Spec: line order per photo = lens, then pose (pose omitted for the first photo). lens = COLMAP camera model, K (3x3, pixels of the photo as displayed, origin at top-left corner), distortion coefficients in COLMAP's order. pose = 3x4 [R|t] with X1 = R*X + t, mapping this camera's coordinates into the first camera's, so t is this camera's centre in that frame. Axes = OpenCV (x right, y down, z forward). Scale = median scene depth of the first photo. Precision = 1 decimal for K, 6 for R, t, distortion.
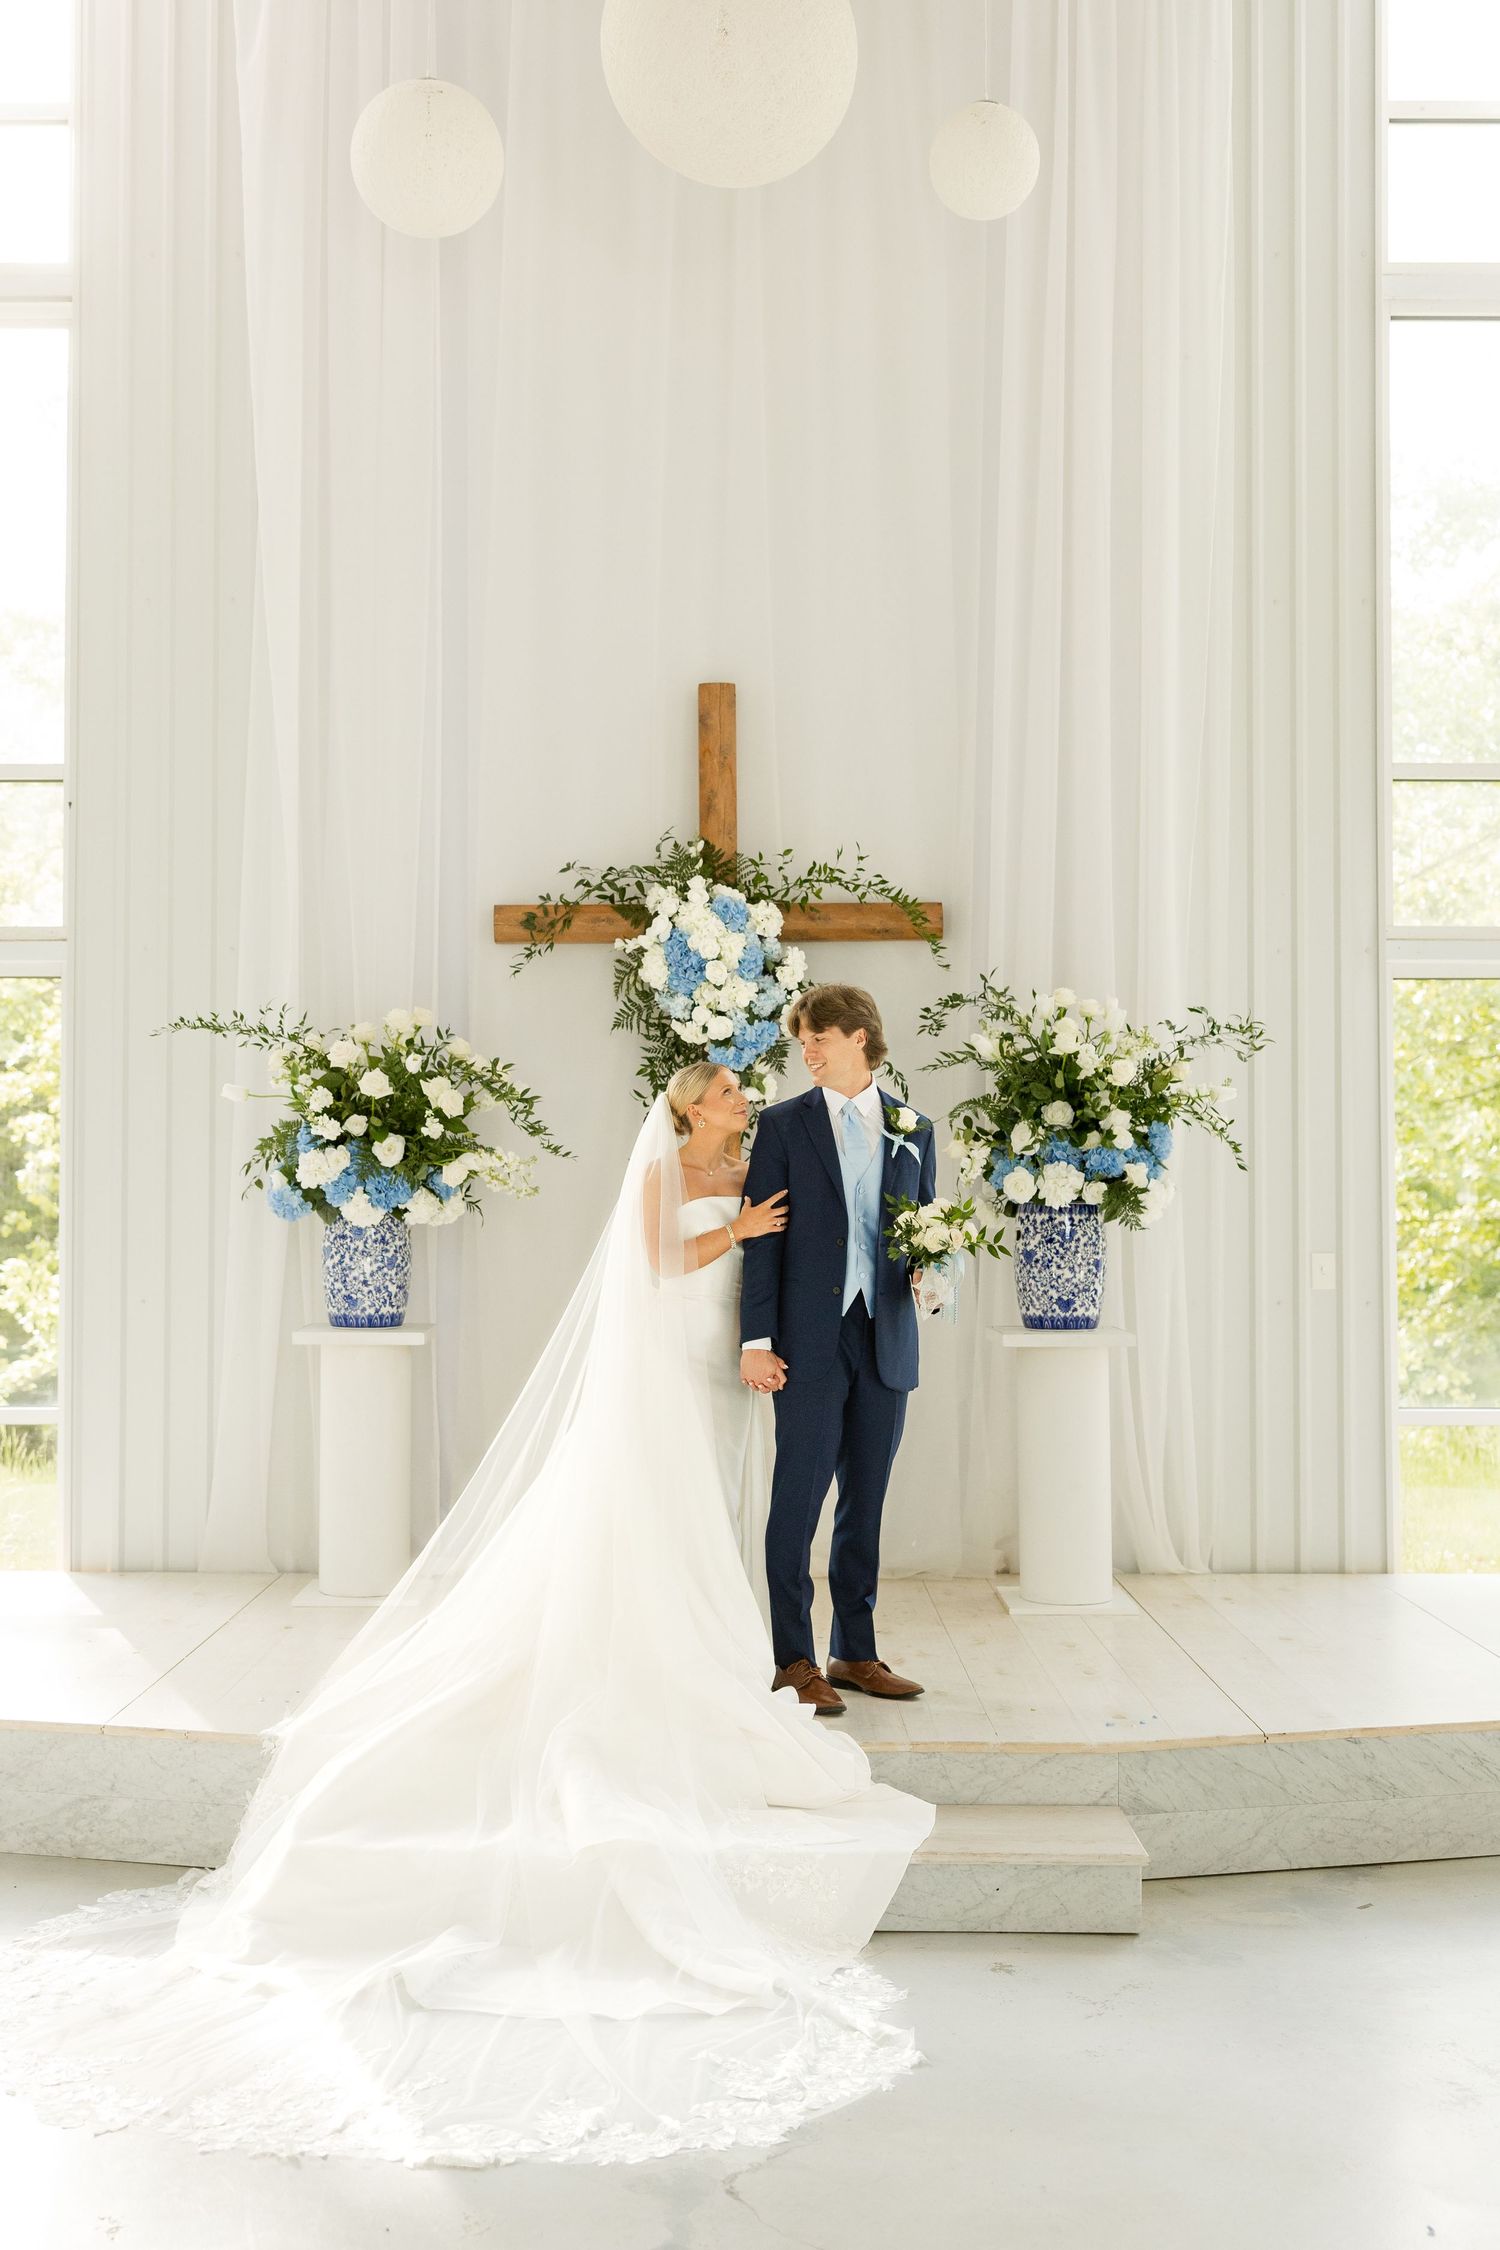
lens RADIAL K [[2418.2, 0, 730.1], [0, 2418.2, 1127.4], [0, 0, 1]] dist [0.009842, 0.000000]
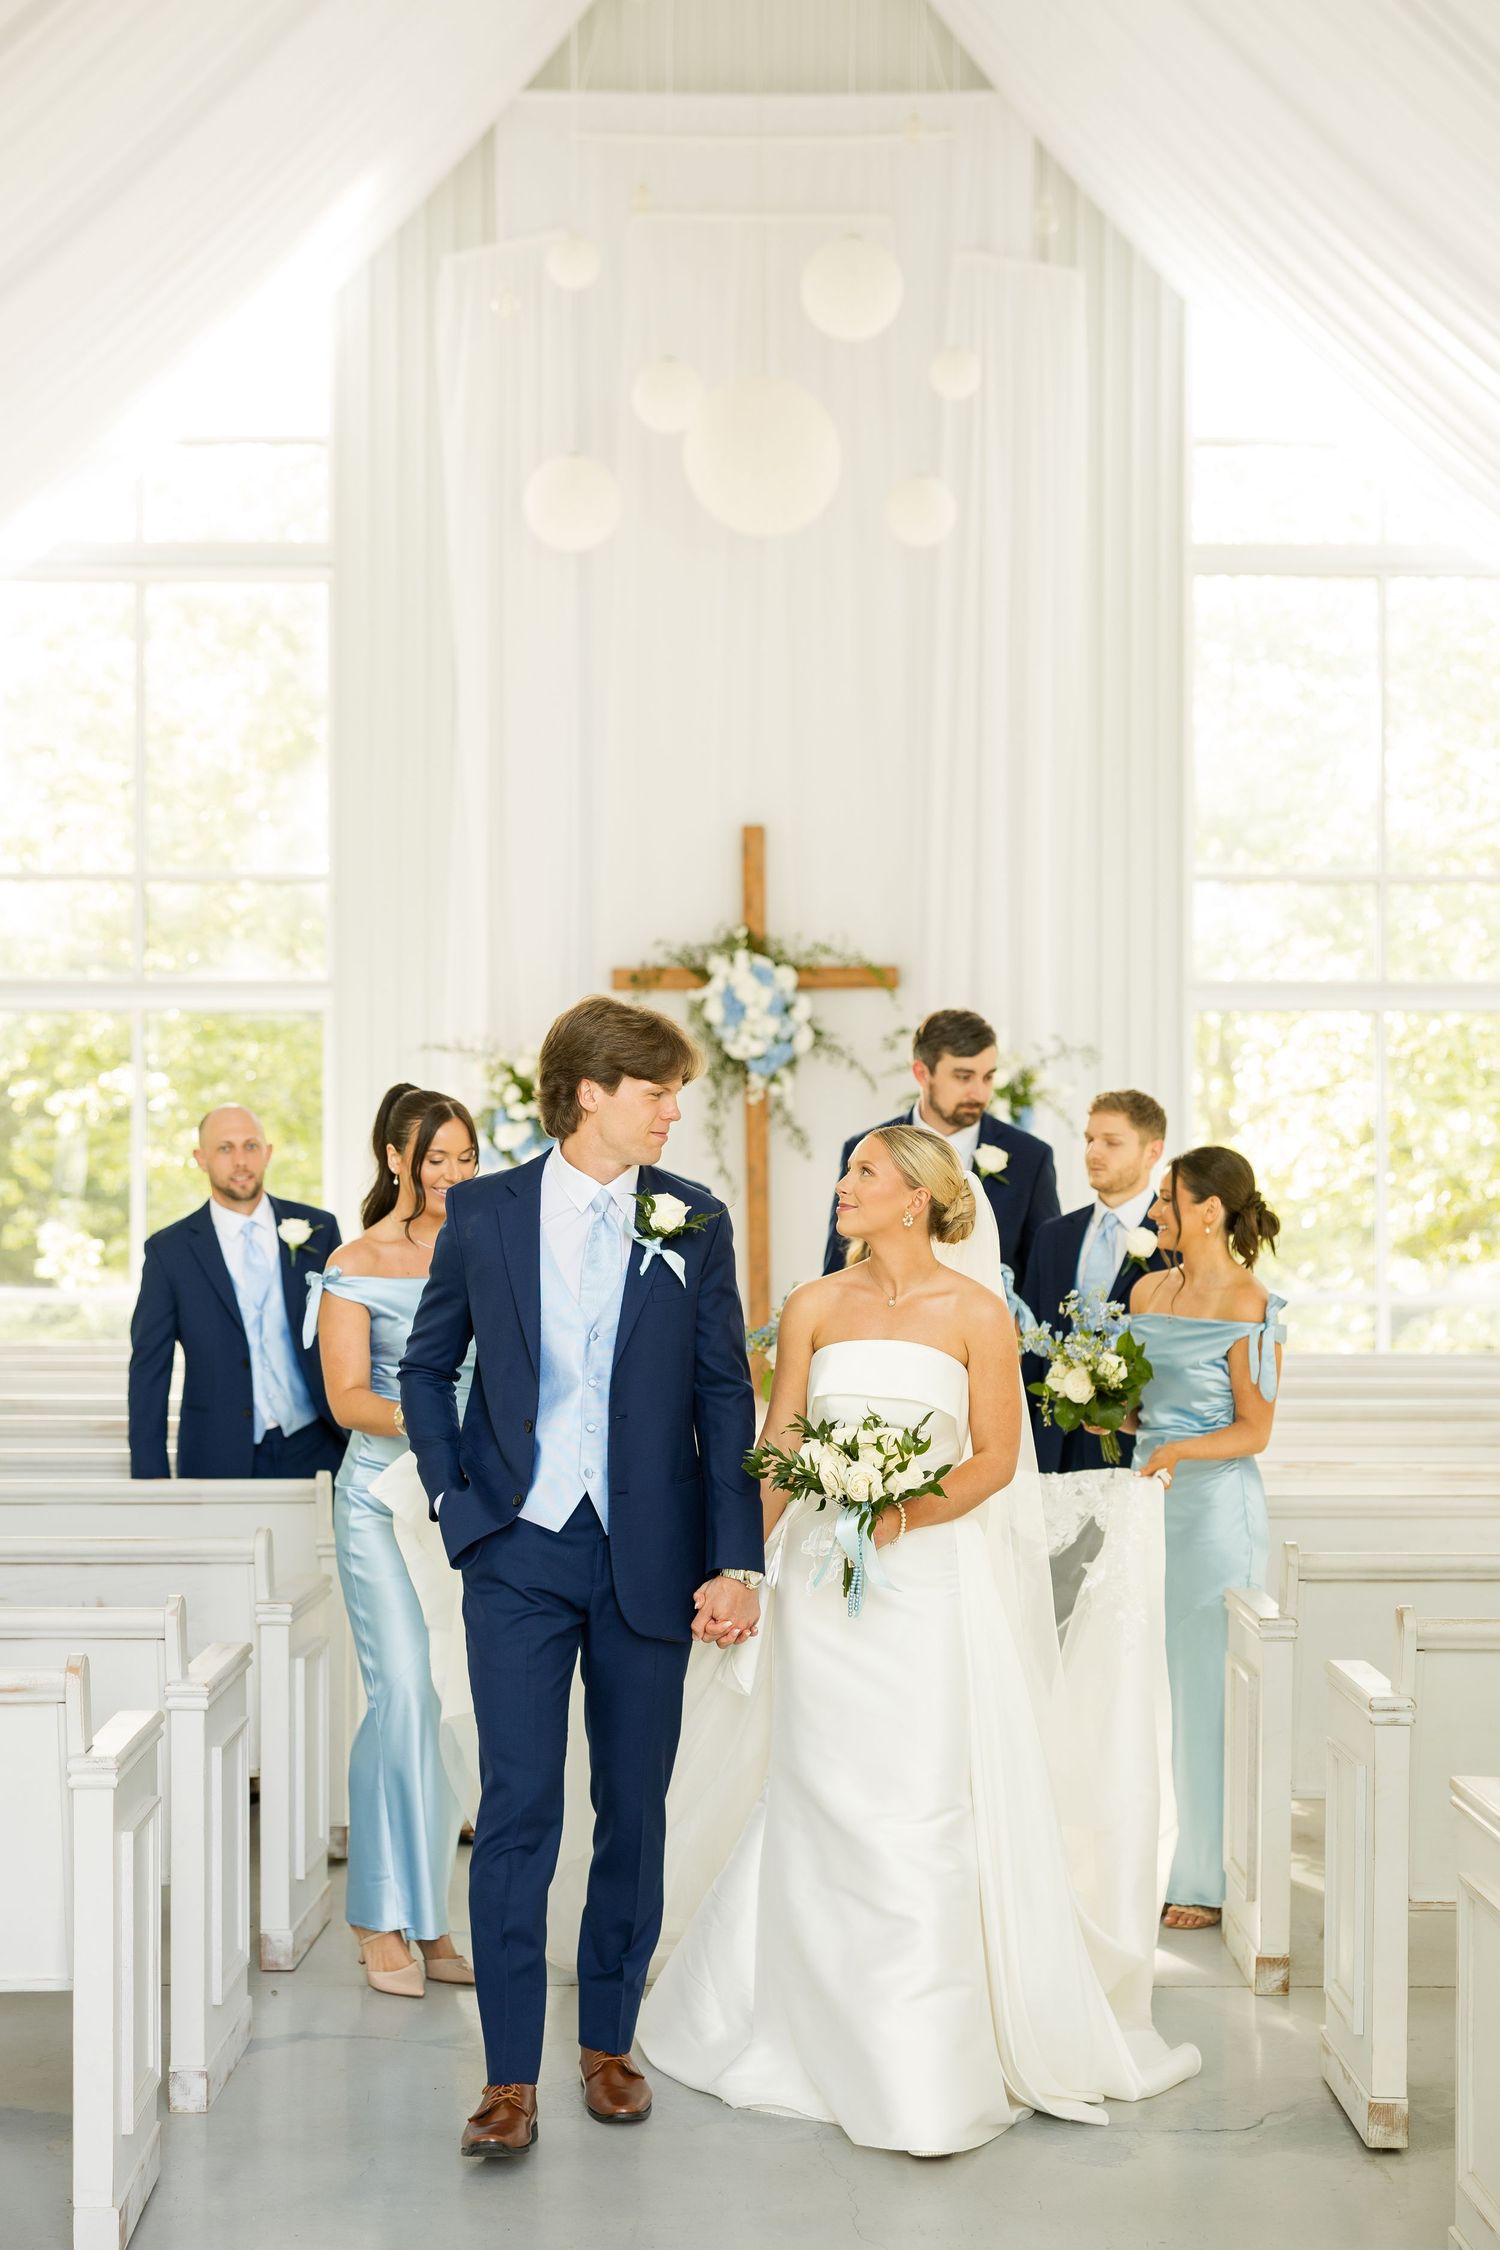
lens RADIAL K [[3174.9, 0, 759.4], [0, 3174.9, 1142.2], [0, 0, 1]] dist [0.064610, 0.000000]
pose [[0.999995, 0.000870, 0.003132, -0.008247], [-0.000927, 0.999836, 0.018091, -0.016855], [-0.003116, -0.018094, 0.999831, -1.087025]]
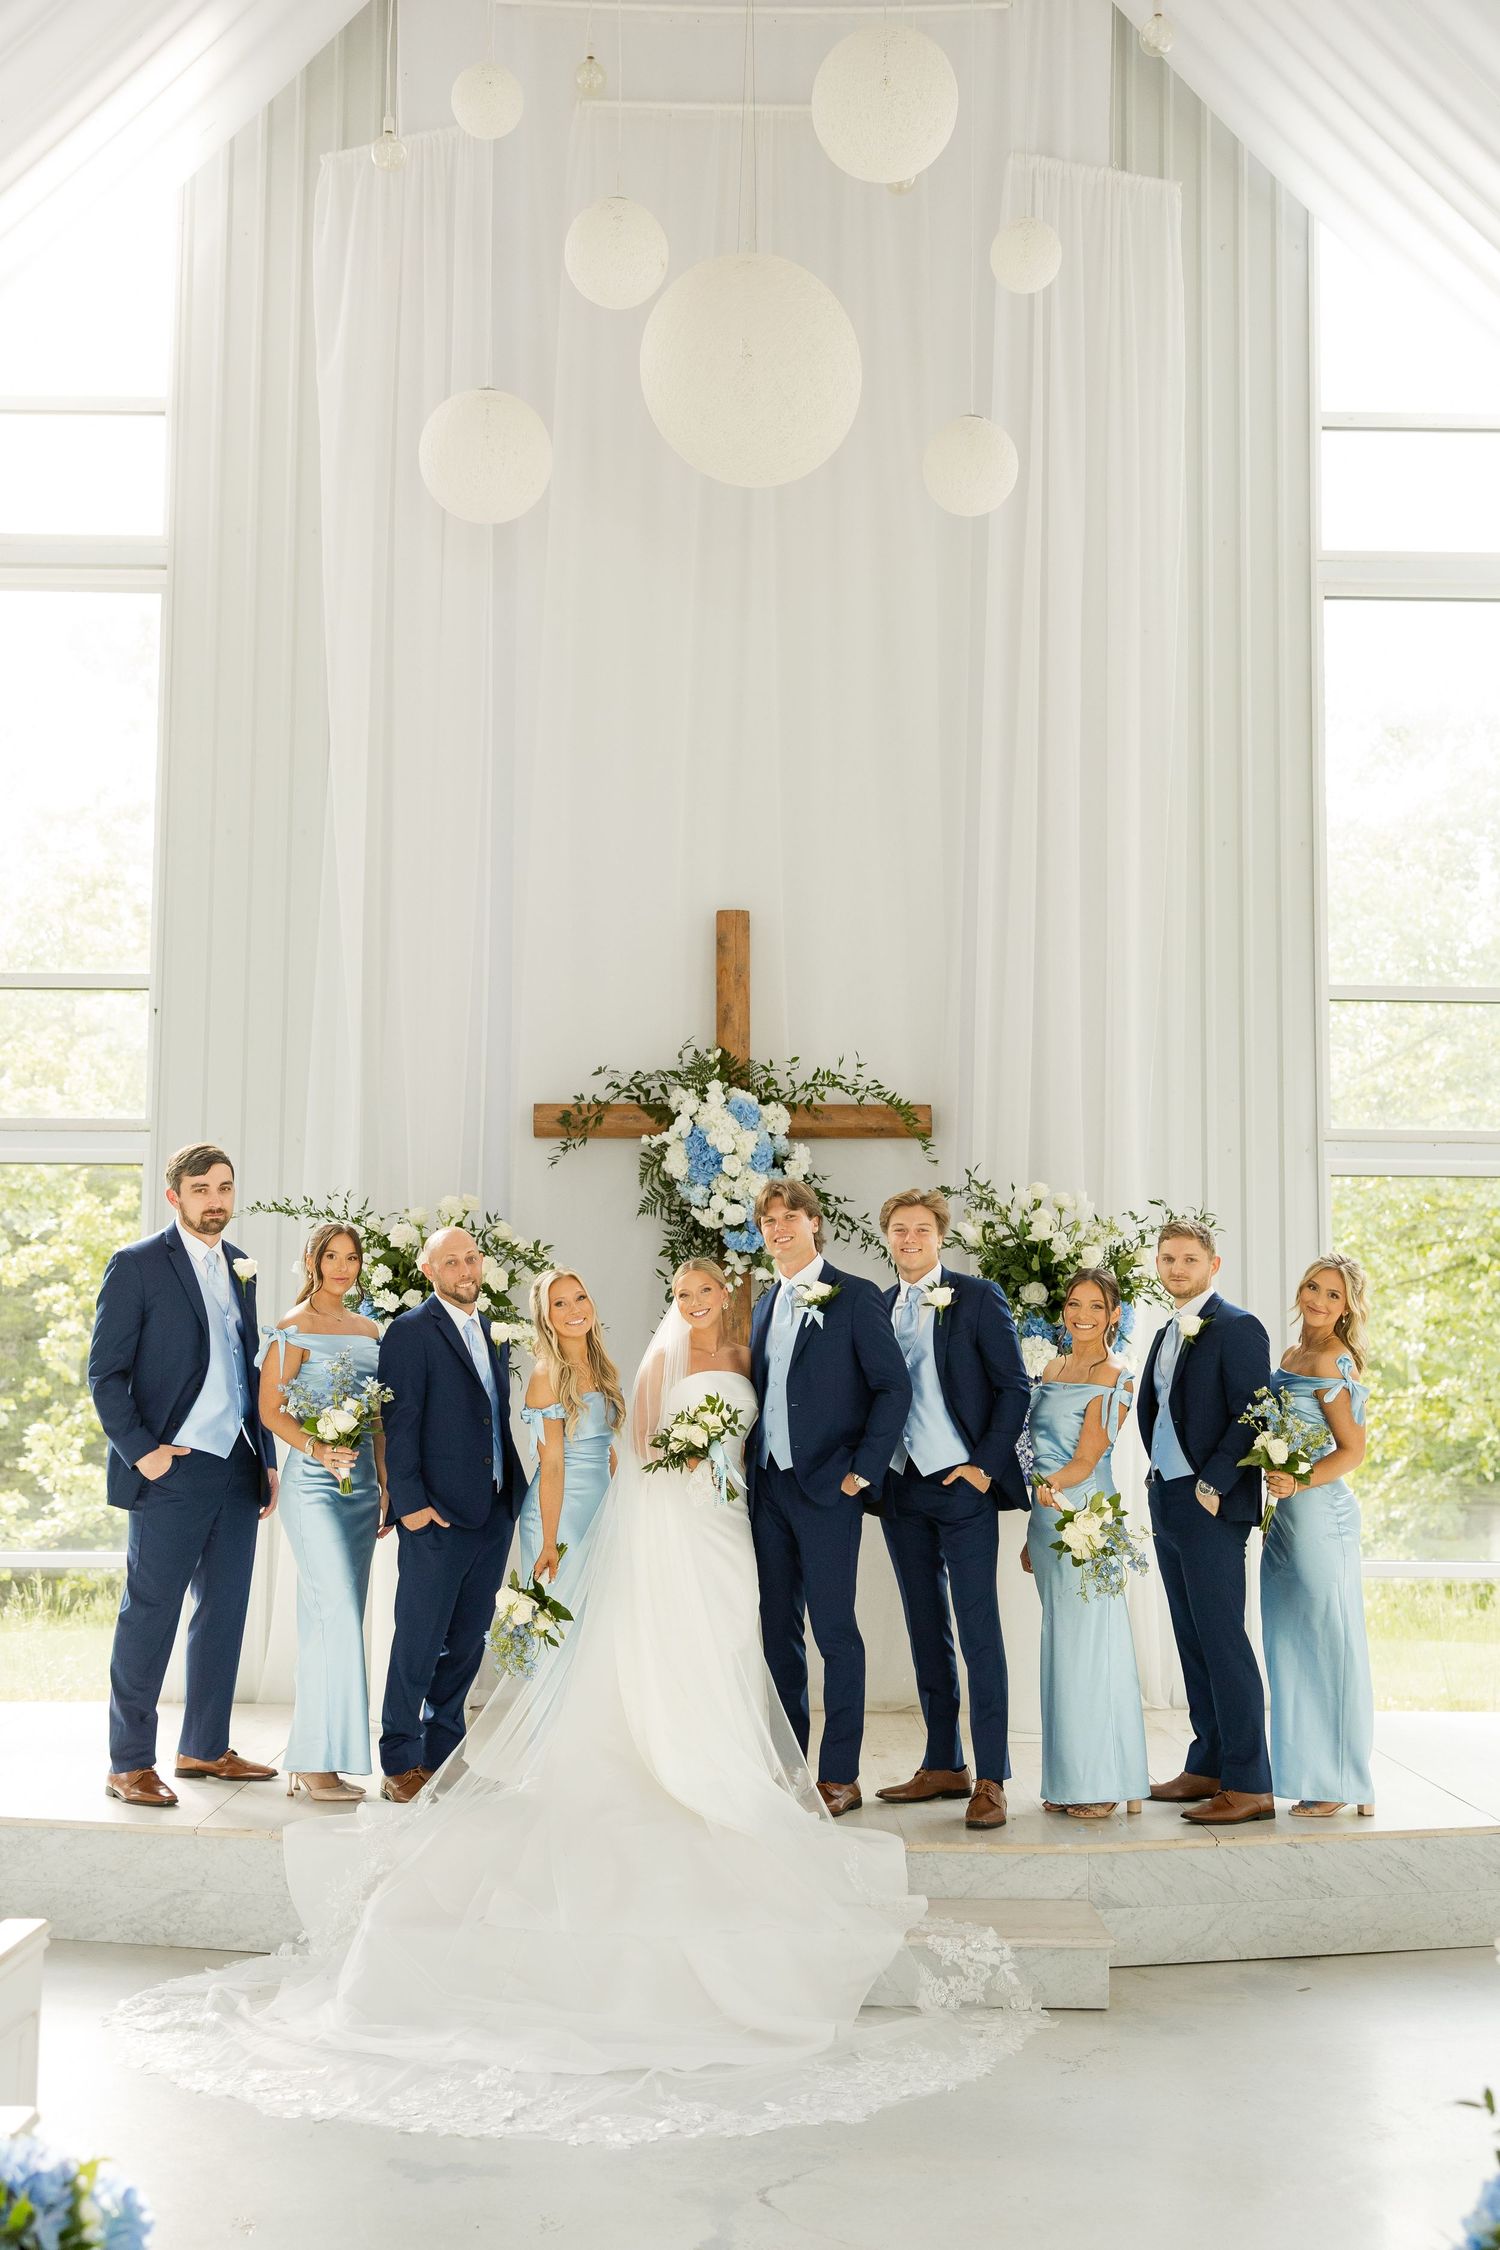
lens RADIAL K [[2339.0, 0, 746.3], [0, 2339.0, 1158.0], [0, 0, 1]] dist [0.025424, 0.000000]
pose [[0.999862, 0.008599, 0.014206, -0.014332], [-0.007702, 0.998044, -0.062044, 0.000136], [-0.014712, 0.061926, 0.997972, -0.089376]]
